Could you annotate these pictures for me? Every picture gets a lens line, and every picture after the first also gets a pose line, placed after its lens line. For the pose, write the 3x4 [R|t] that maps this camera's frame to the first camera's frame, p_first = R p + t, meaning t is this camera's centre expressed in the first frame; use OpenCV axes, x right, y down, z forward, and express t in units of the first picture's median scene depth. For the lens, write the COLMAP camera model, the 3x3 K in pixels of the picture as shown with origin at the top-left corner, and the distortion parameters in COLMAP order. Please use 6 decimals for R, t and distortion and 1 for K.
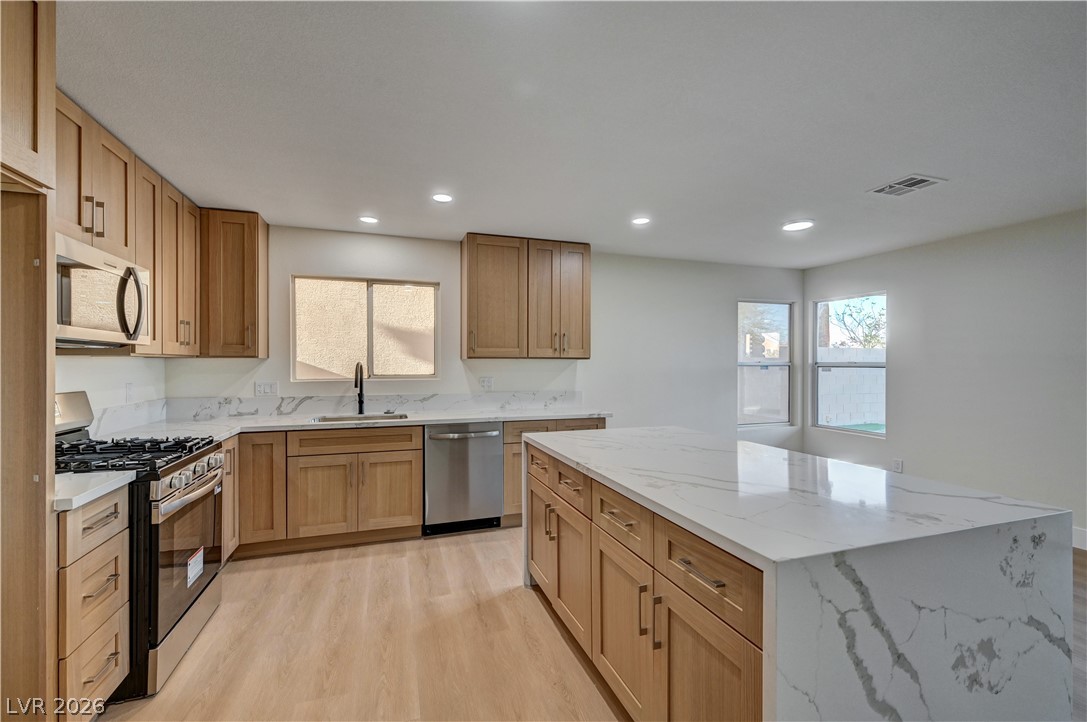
lens RADIAL K [[461.2, 0, 546.0], [0, 461.2, 363.5], [0, 0, 1]] dist [0.001692, 0.000429]
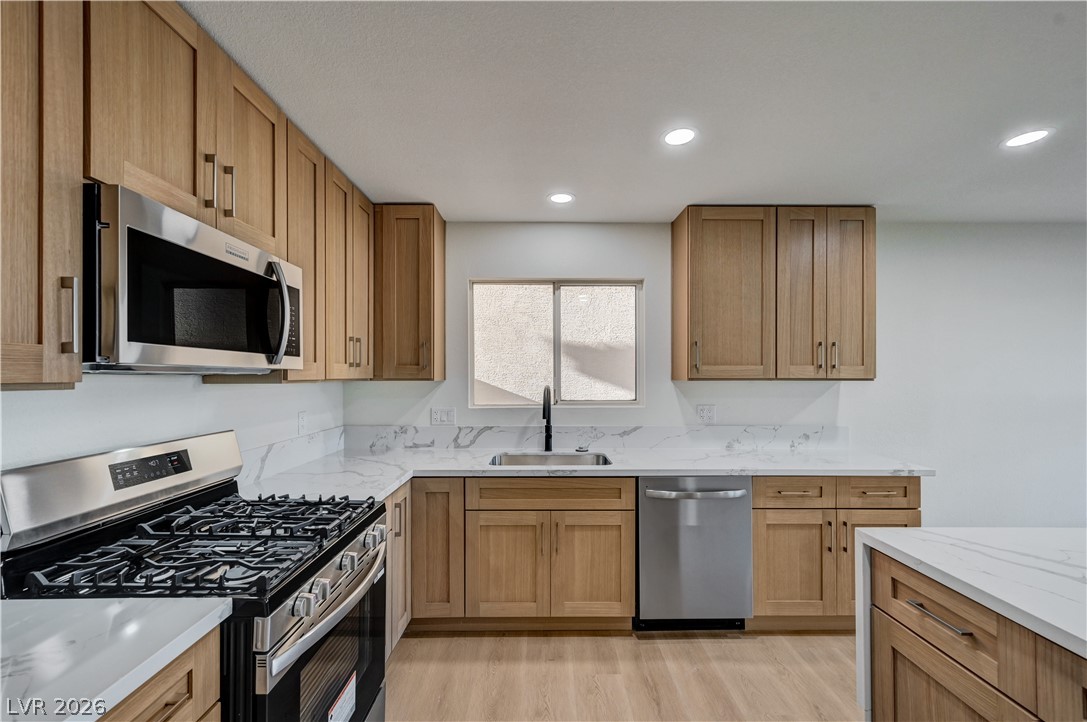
lens RADIAL K [[449.8, 0, 551.5], [0, 449.8, 373.1], [0, 0, 1]] dist [0.000528, 0.000471]
pose [[0.950423, -0.002937, -0.310948, -0.174006], [0.001025, 0.999980, -0.006309, -0.020440], [0.310960, 0.005678, 0.950406, 0.301915]]
